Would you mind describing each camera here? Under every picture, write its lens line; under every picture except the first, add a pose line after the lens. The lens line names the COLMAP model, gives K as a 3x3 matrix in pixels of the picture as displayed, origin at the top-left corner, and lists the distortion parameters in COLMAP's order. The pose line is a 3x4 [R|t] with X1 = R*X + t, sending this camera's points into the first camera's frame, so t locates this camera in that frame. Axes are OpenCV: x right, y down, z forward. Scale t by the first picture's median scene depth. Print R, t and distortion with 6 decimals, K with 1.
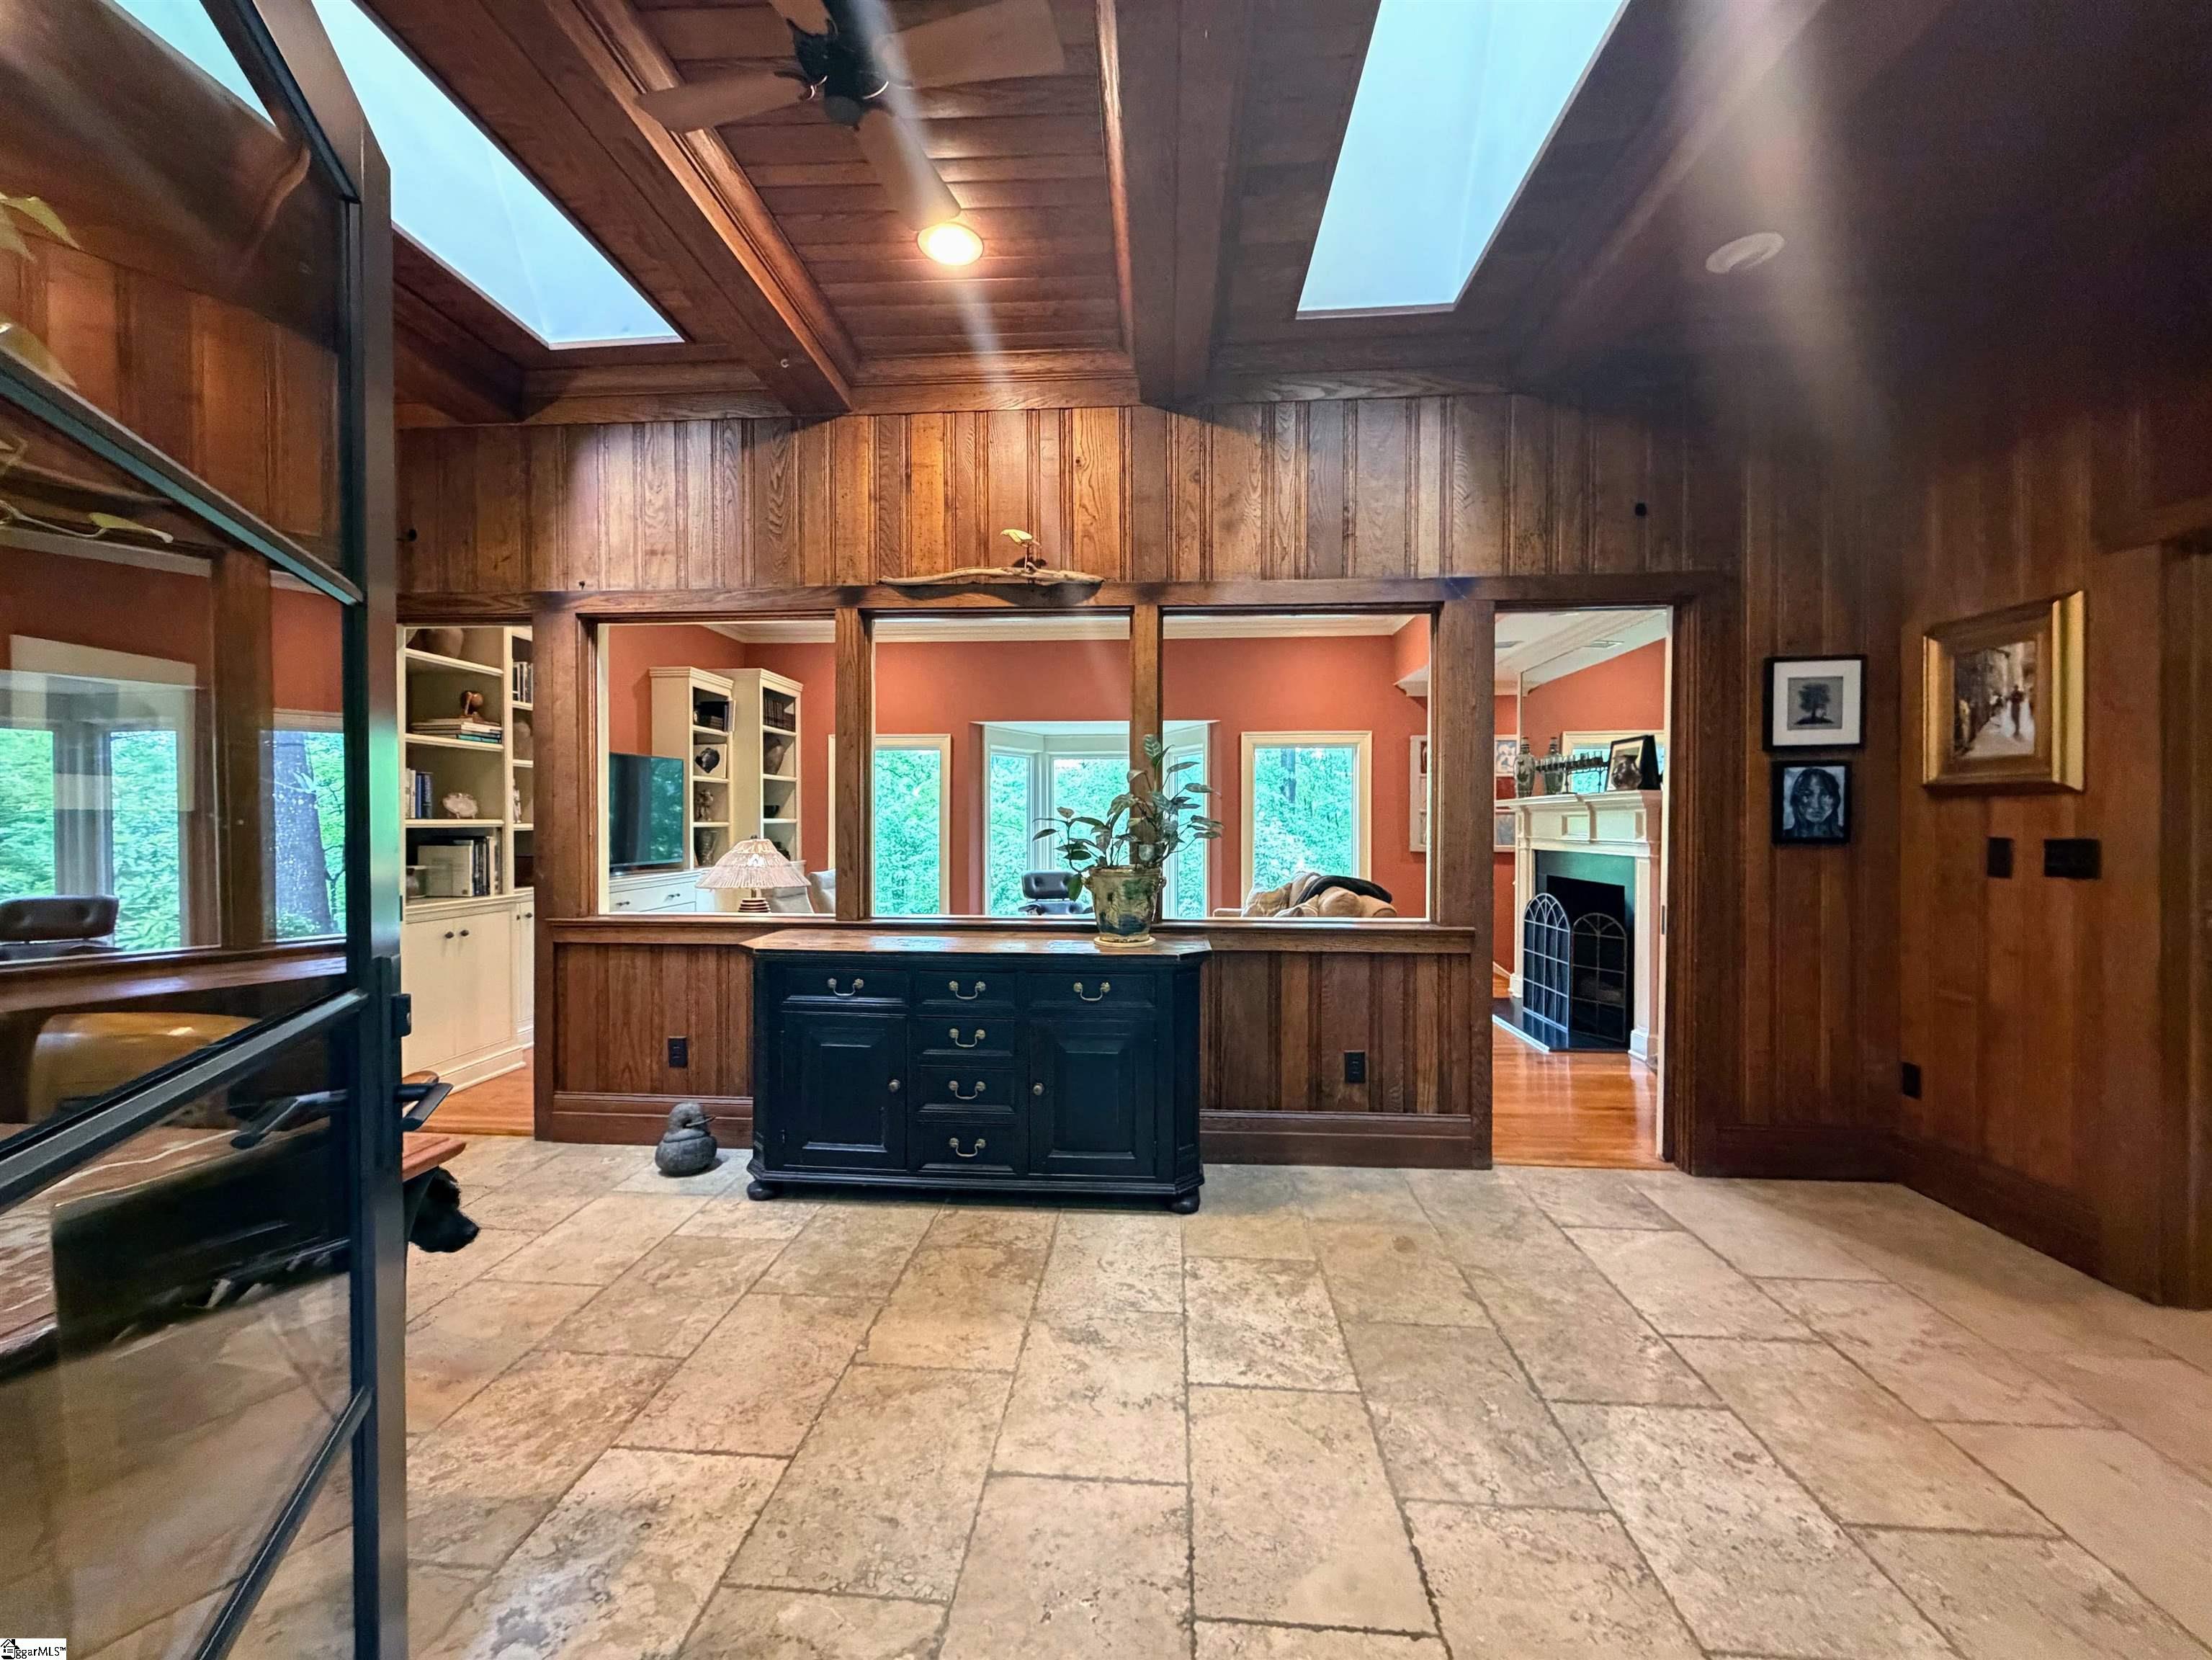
lens RADIAL K [[883.3, 0, 1103.4], [0, 883.3, 826.7], [0, 0, 1]] dist [-0.000248, 0.000292]
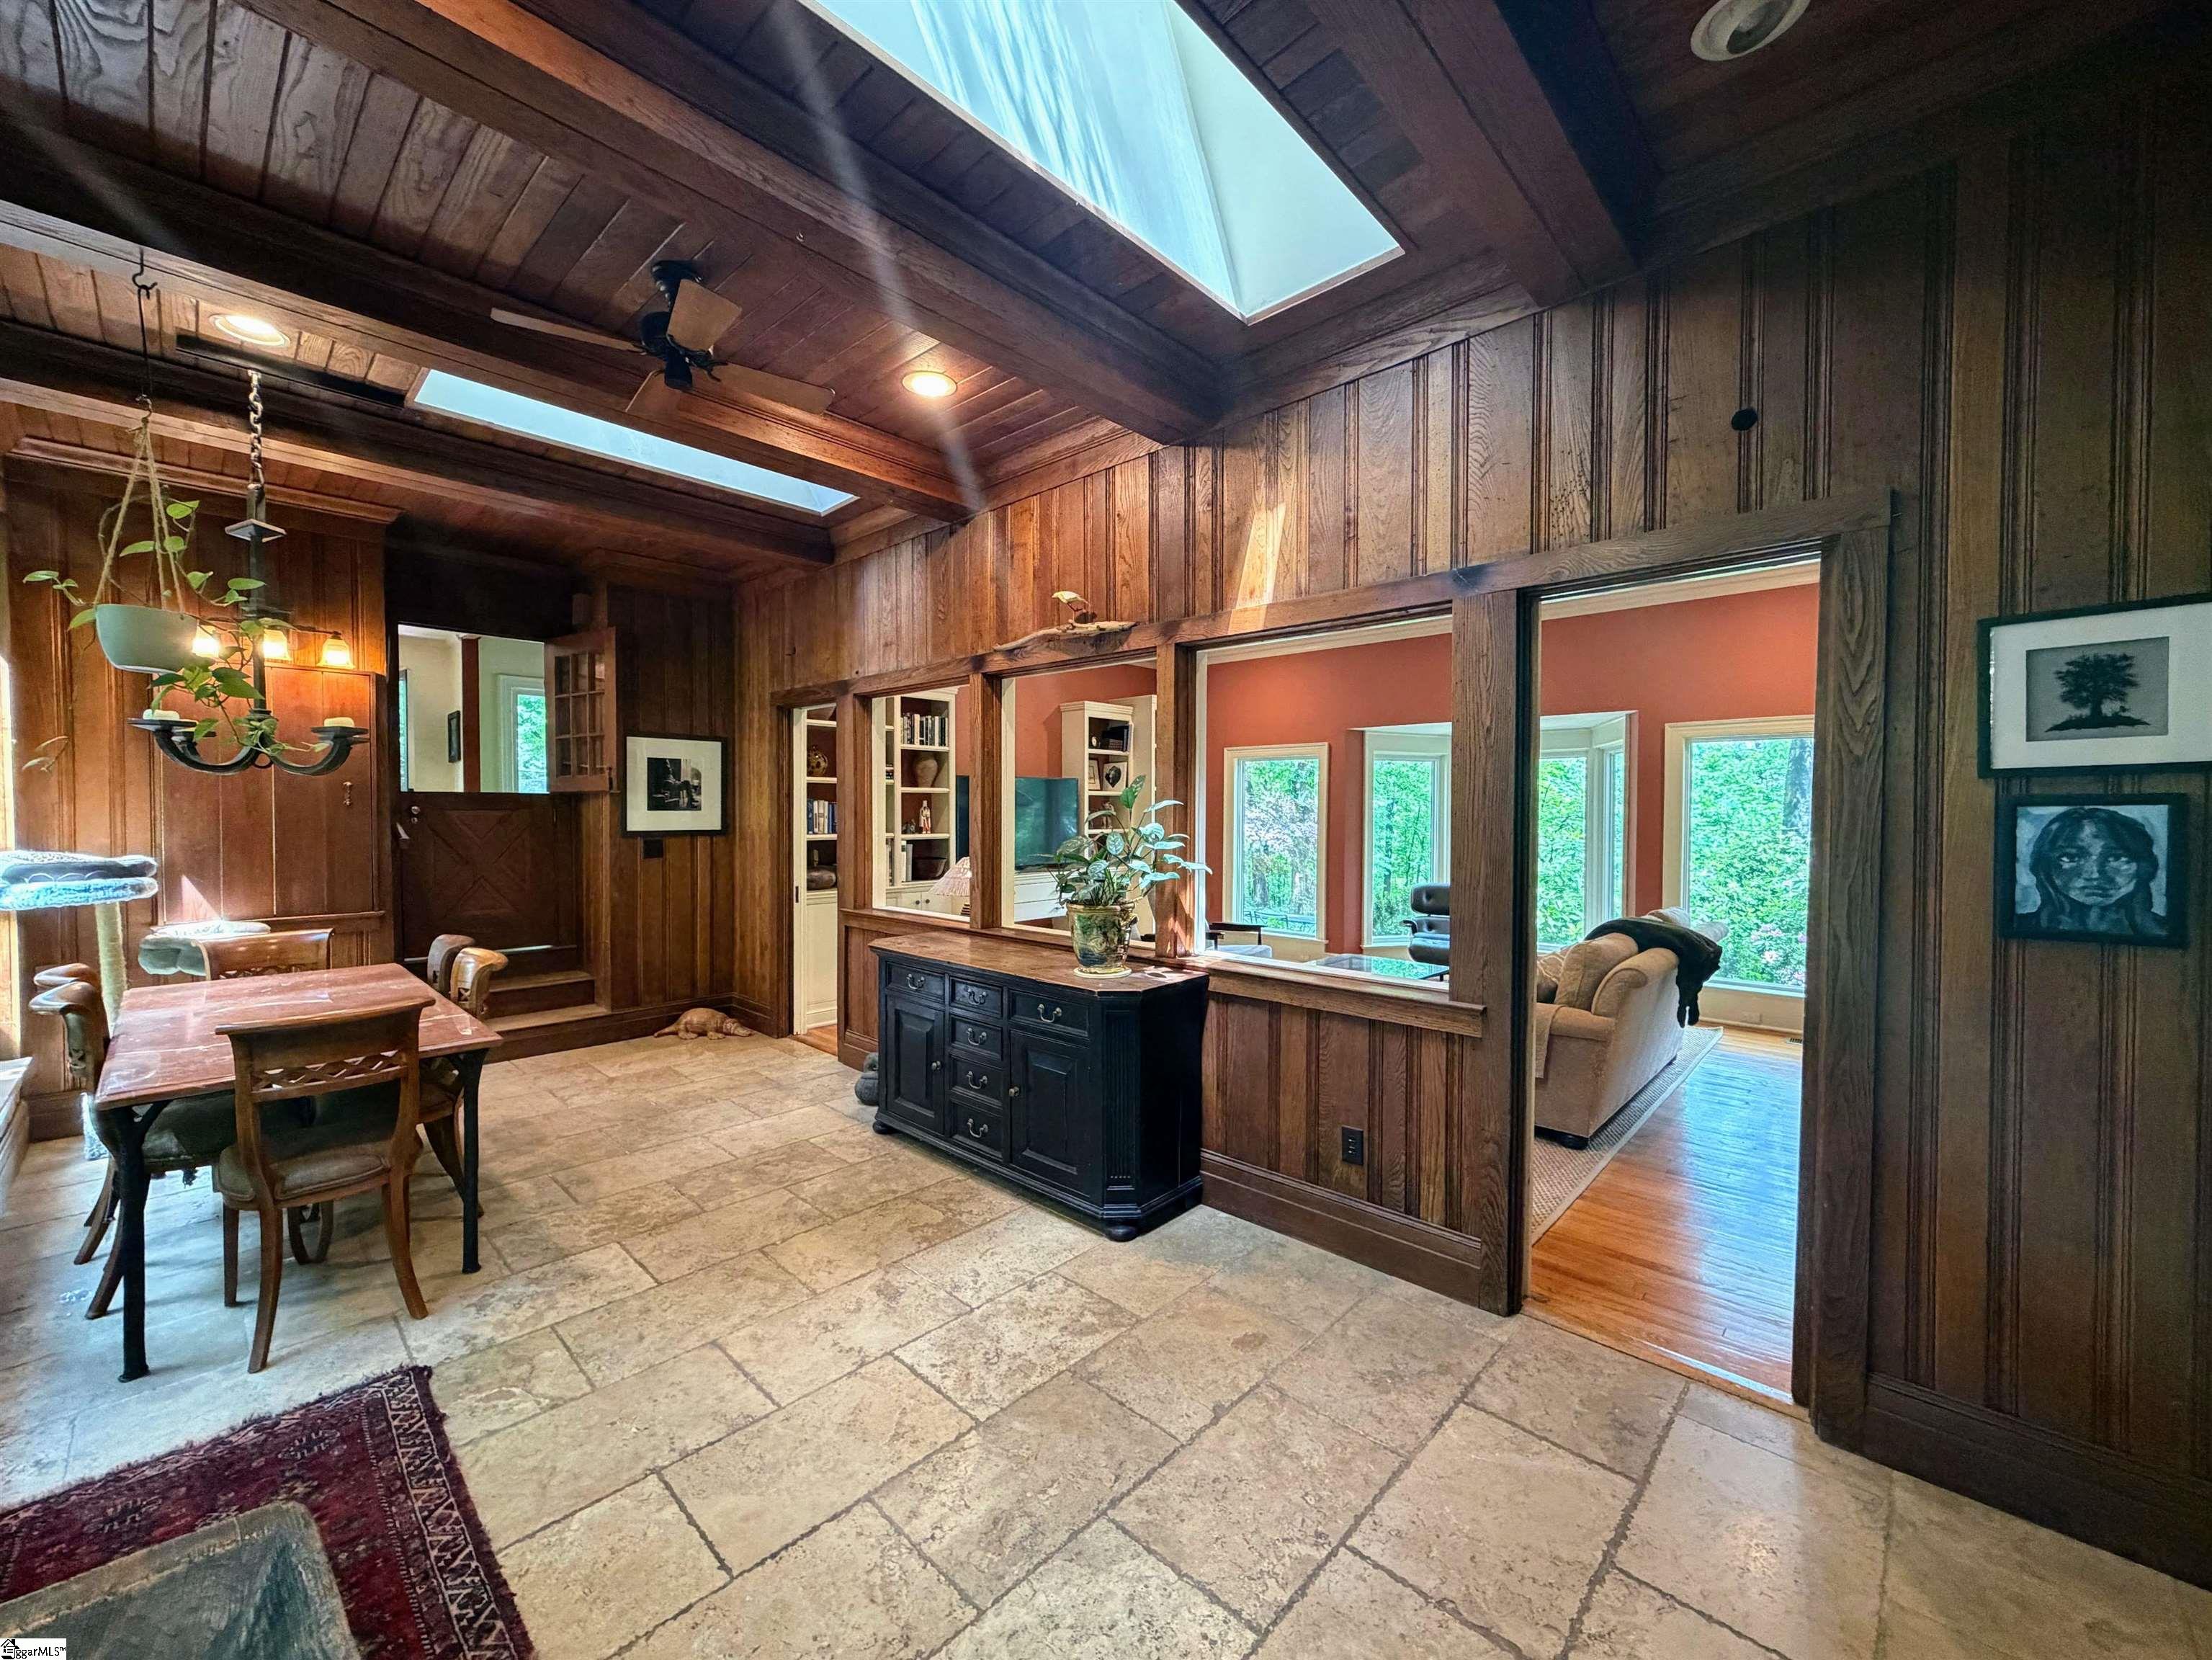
lens RADIAL K [[883.3, 0, 1097.8], [0, 883.3, 827.8], [0, 0, 1]] dist [-0.000248, 0.000292]
pose [[0.773497, 0.014606, -0.633632, 0.647742], [-0.006138, 0.999860, 0.015555, -0.056215], [0.633771, -0.008142, 0.773478, 0.166125]]
